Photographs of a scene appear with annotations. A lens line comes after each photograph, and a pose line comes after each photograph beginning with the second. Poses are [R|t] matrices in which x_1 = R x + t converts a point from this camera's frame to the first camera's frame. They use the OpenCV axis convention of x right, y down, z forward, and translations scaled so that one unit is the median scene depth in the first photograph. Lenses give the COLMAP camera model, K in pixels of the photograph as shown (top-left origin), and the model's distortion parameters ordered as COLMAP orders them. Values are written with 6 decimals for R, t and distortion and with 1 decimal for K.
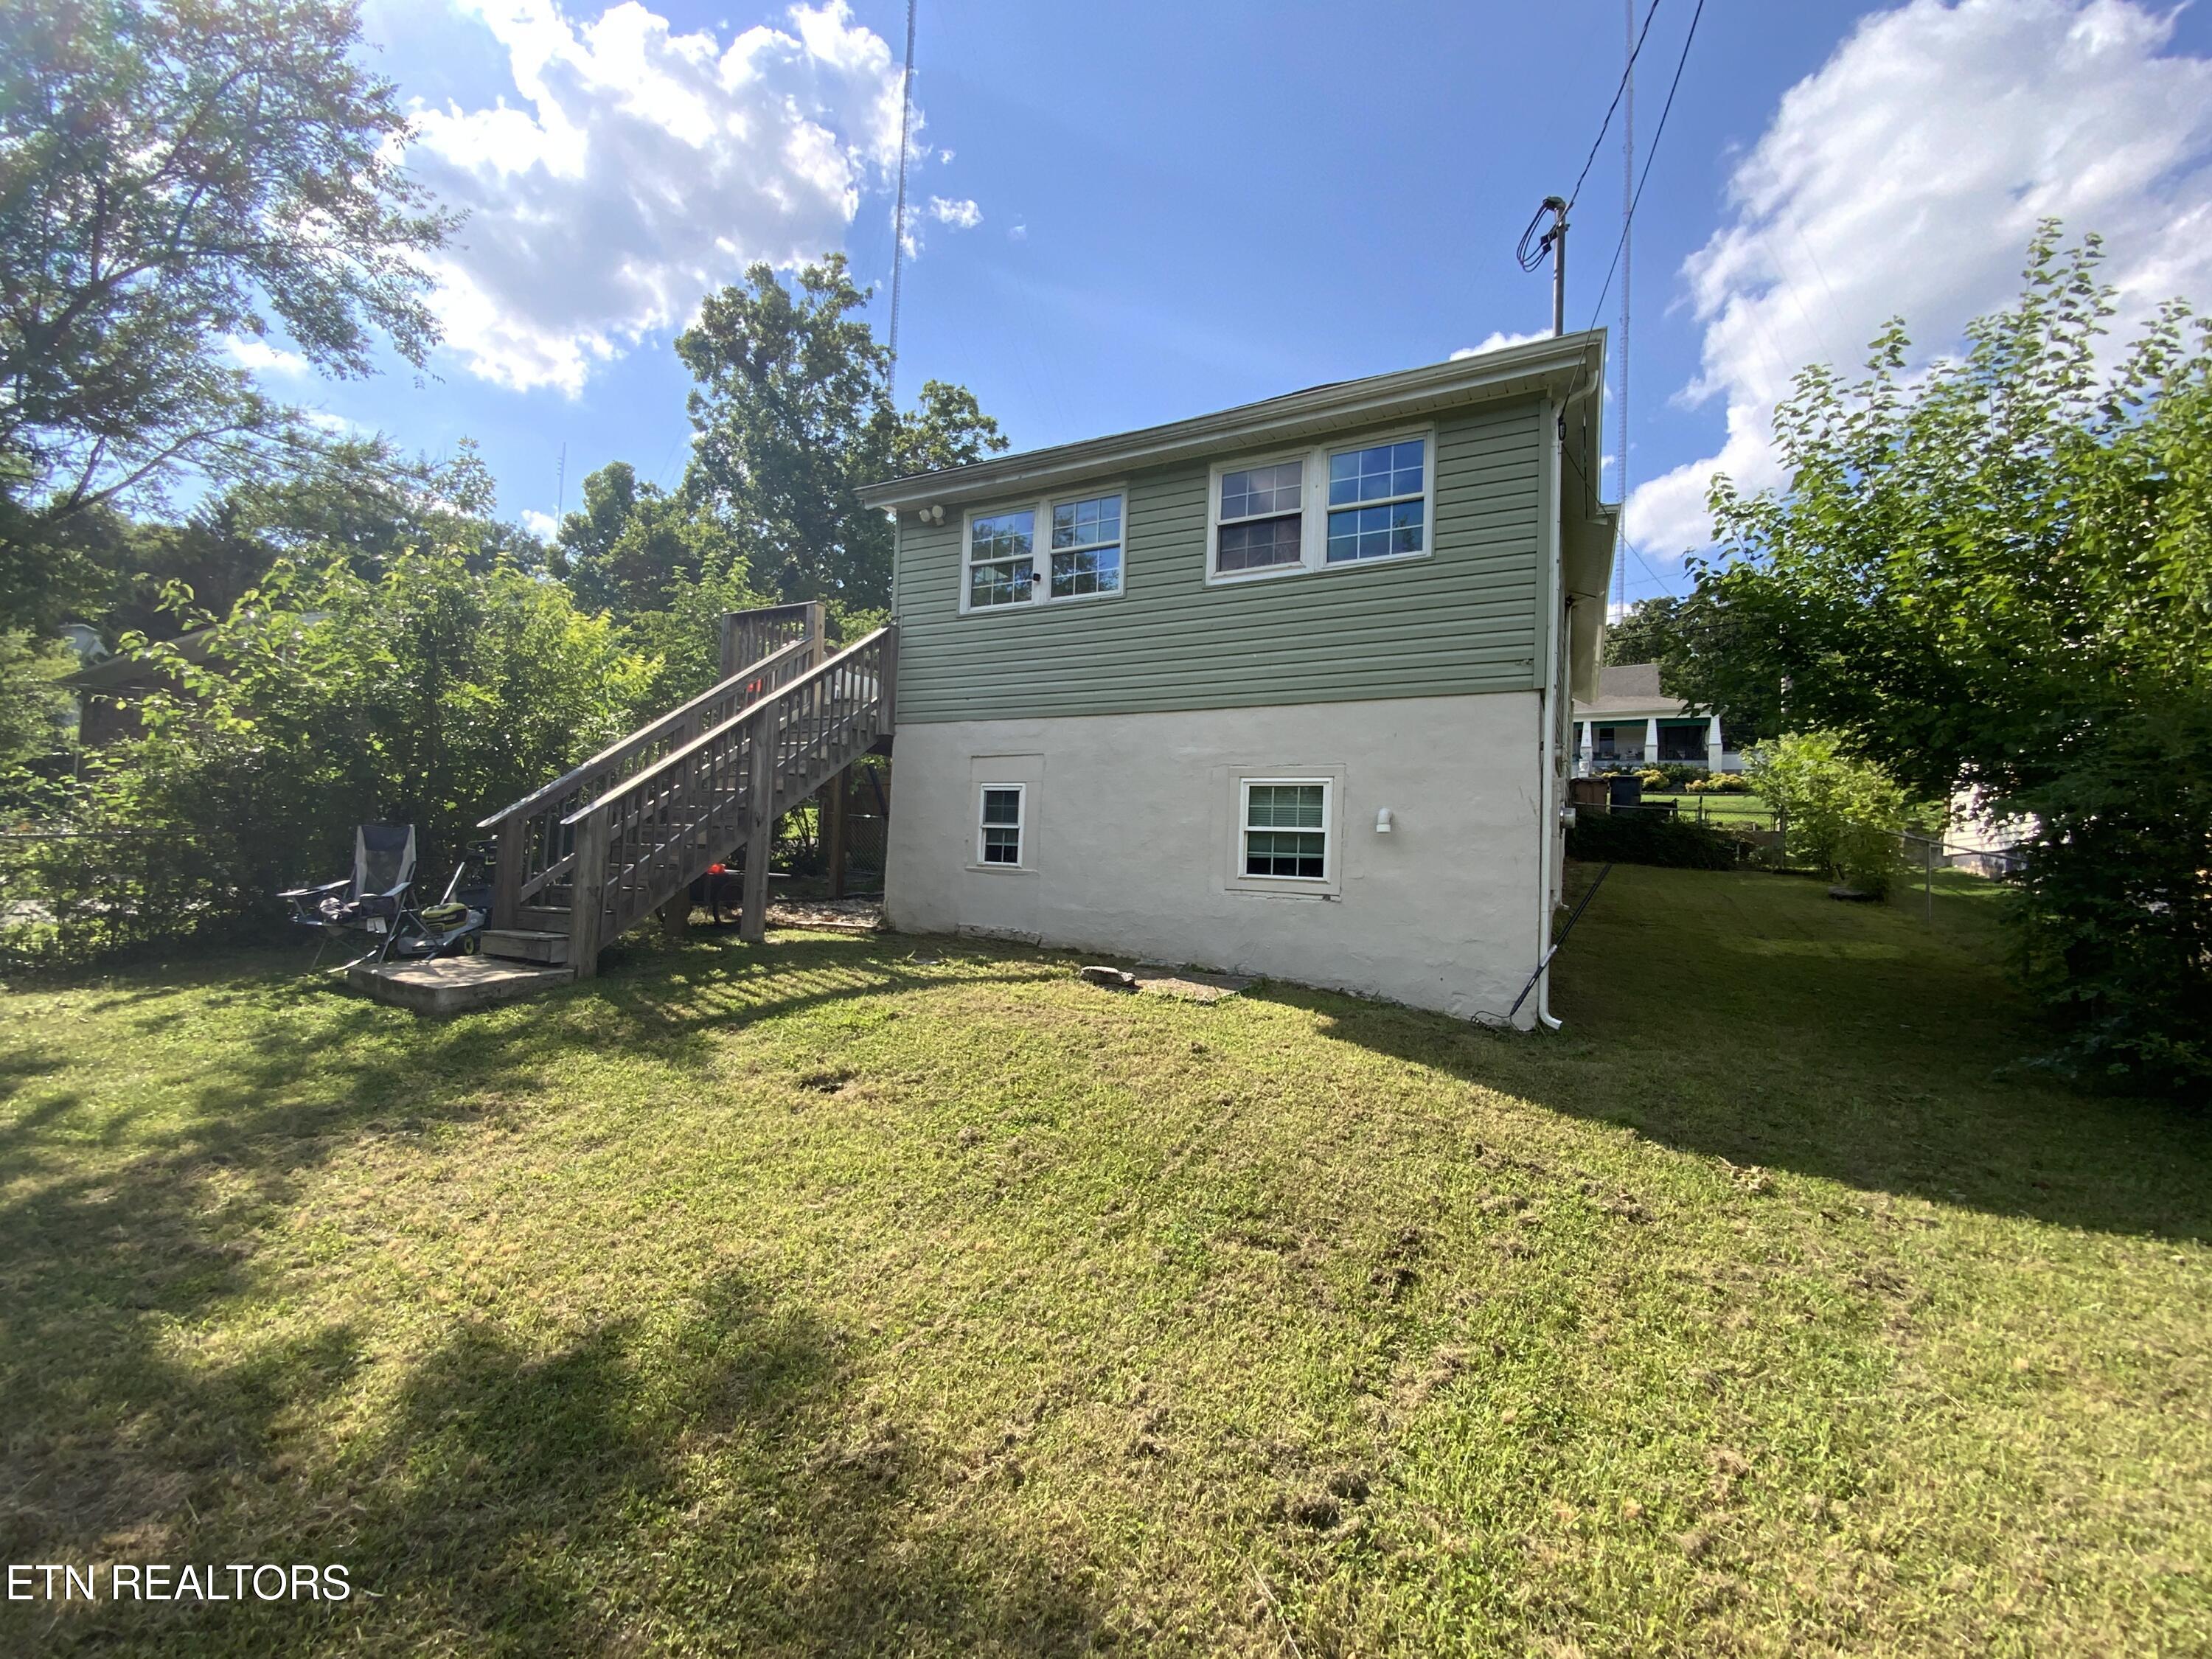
lens RADIAL K [[894.2, 0, 1112.1], [0, 894.2, 827.2], [0, 0, 1]] dist [0.000143, -0.007226]
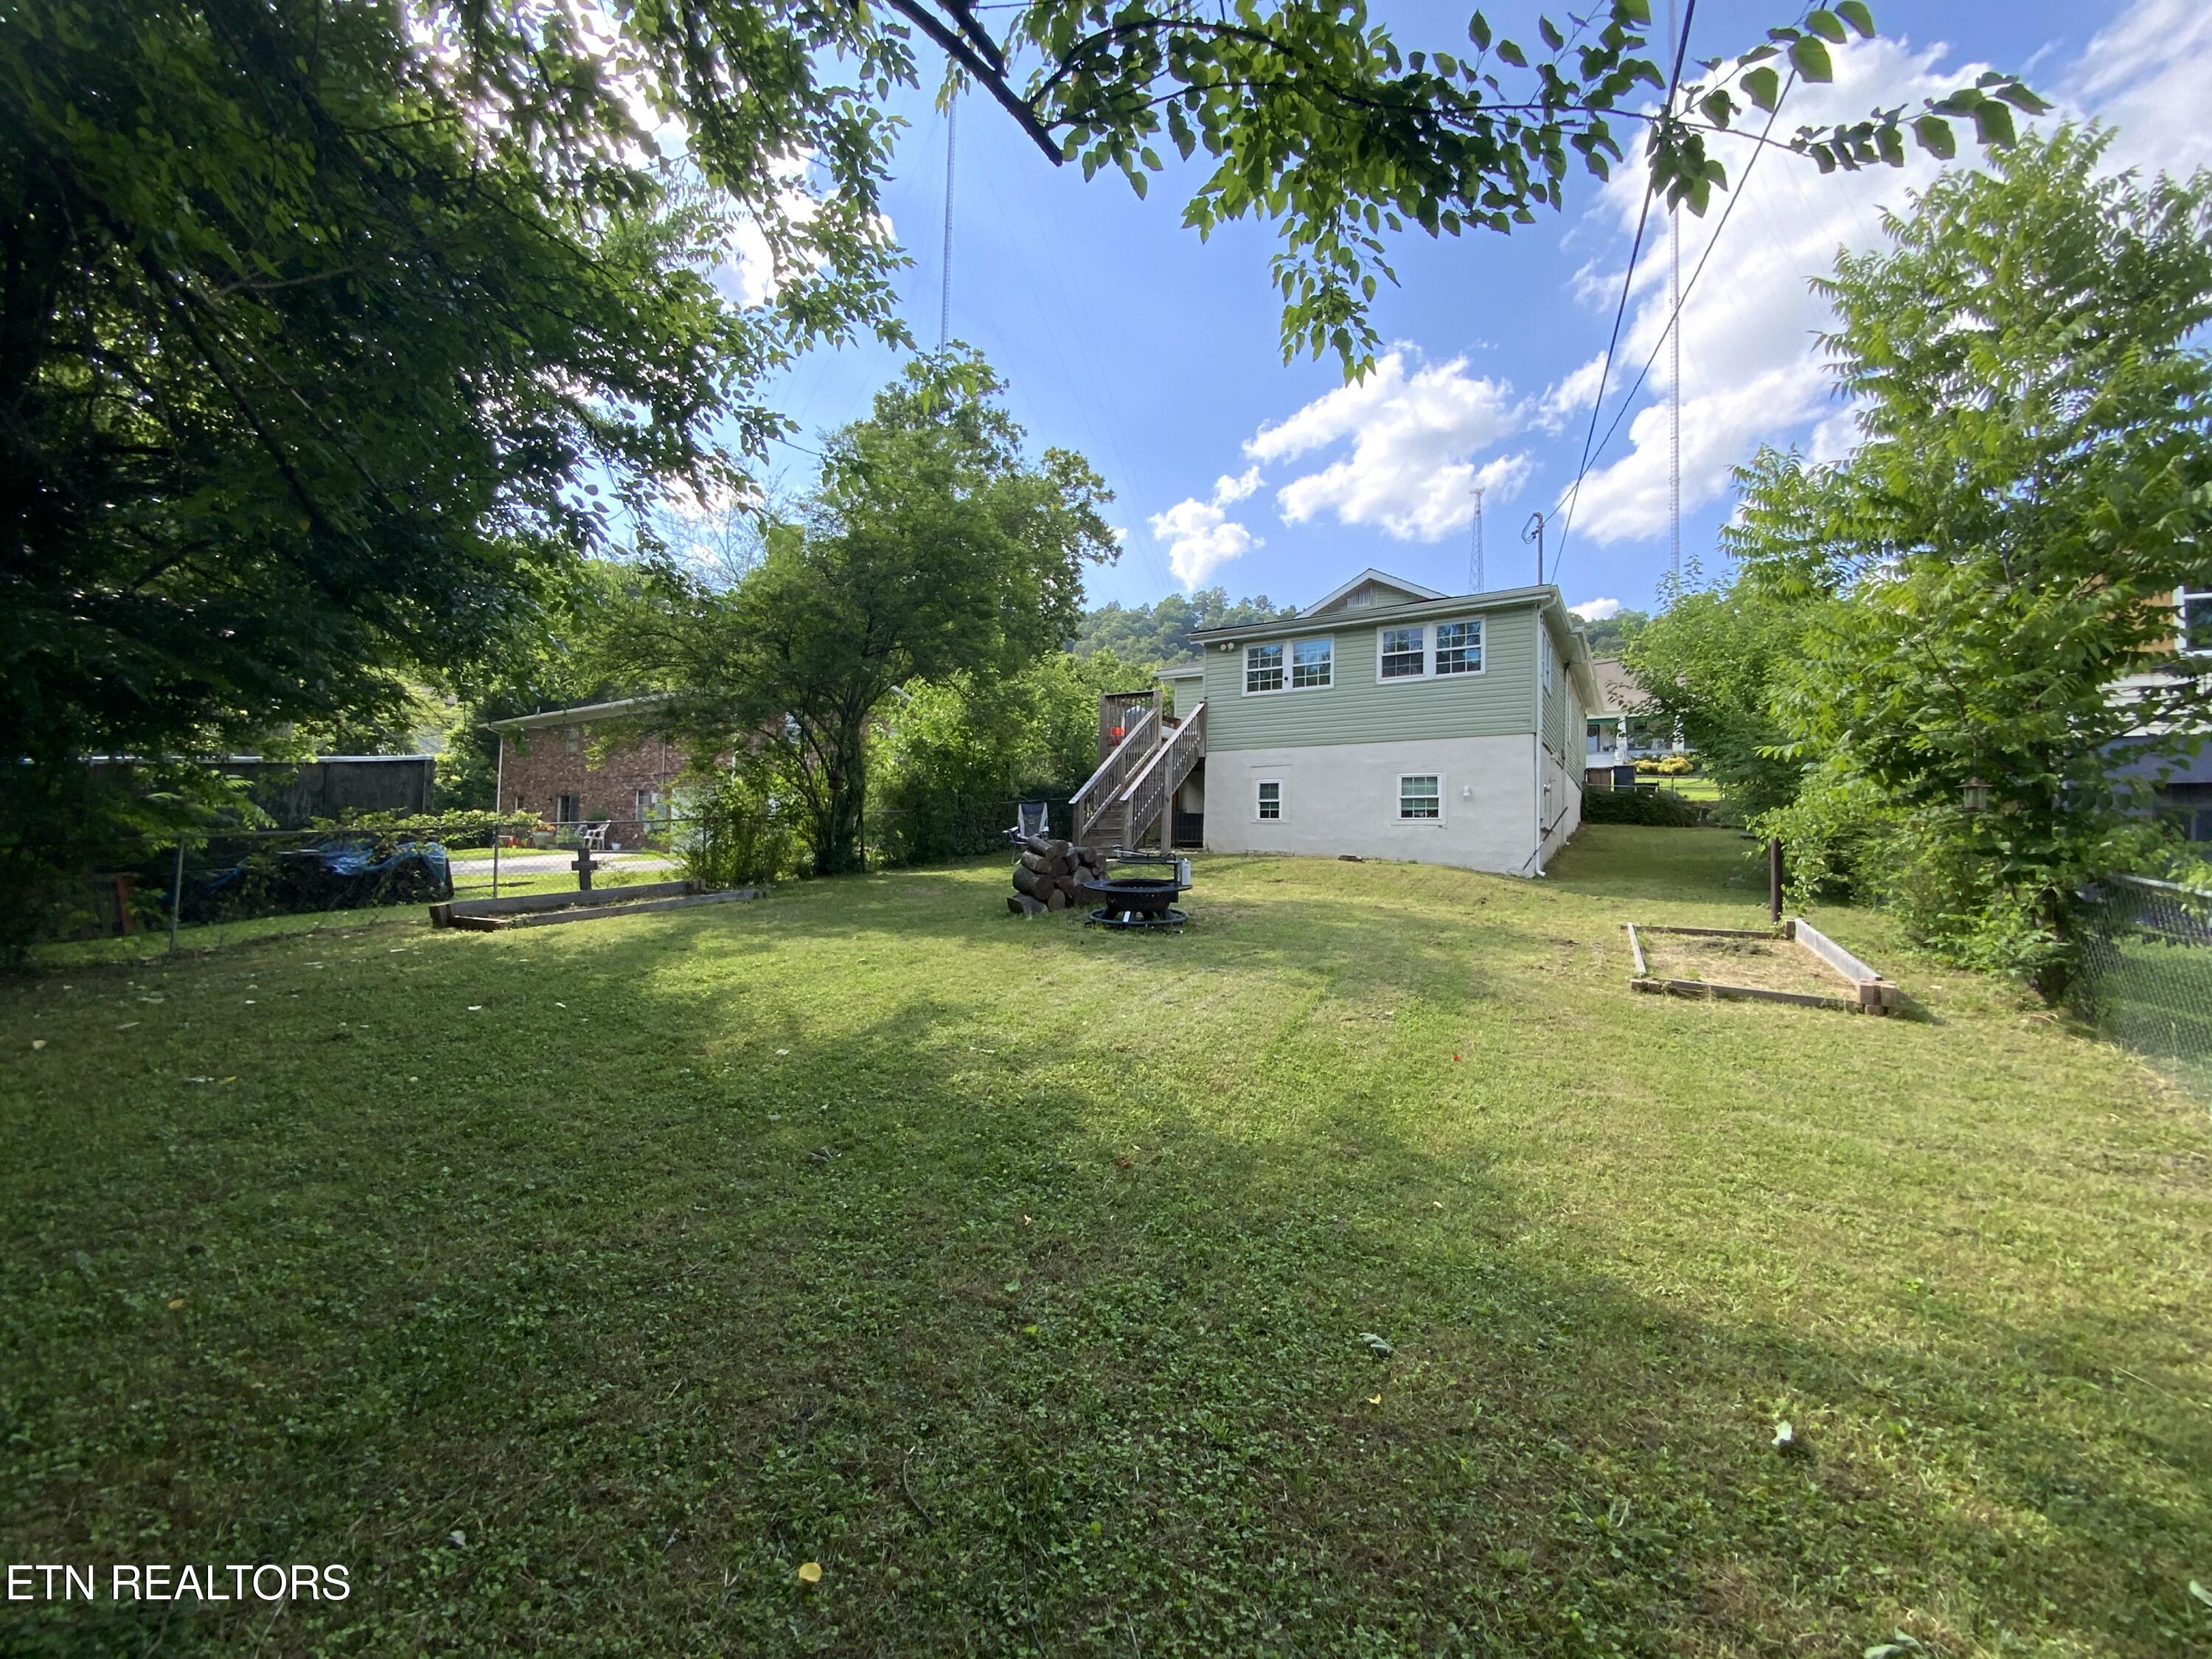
lens RADIAL K [[894.2, 0, 1100.1], [0, 894.2, 832.4], [0, 0, 1]] dist [0.000143, -0.007226]
pose [[0.997756, -0.020709, -0.063668, -0.374843], [0.021202, 0.999750, 0.007071, 0.048062], [0.063505, -0.008405, 0.997946, -1.037639]]
